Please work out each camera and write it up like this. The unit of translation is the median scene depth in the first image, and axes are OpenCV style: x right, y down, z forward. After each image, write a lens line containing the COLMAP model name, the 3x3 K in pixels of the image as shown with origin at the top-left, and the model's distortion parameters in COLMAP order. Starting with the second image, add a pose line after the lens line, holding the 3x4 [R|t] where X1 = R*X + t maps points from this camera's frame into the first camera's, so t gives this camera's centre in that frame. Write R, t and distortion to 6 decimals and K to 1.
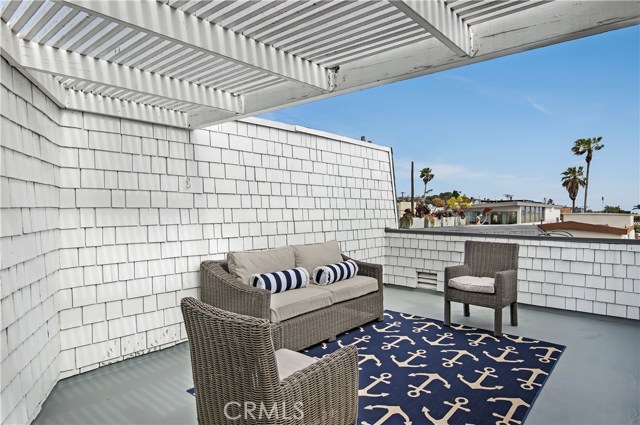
lens RADIAL K [[384.4, 0, 320.0], [0, 384.4, 212.5], [0, 0, 1]] dist [0.000865, 0.000510]
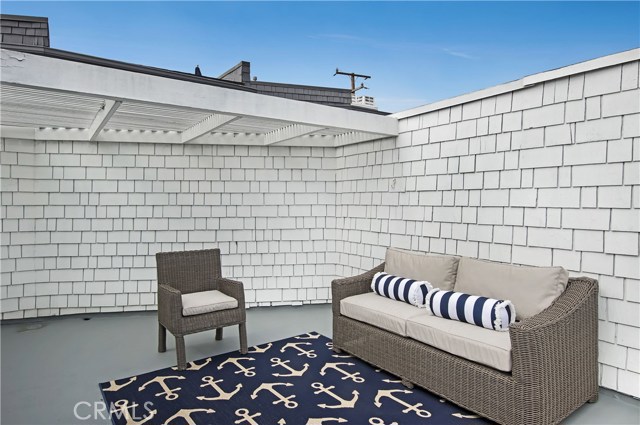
lens RADIAL K [[390.8, 0, 319.5], [0, 390.8, 205.8], [0, 0, 1]] dist [-0.002398, -0.001203]
pose [[-0.233712, 0.003108, -0.972301, 0.751466], [-0.018926, 0.999791, 0.007745, -0.013239], [0.972122, 0.020212, -0.233605, 0.945752]]
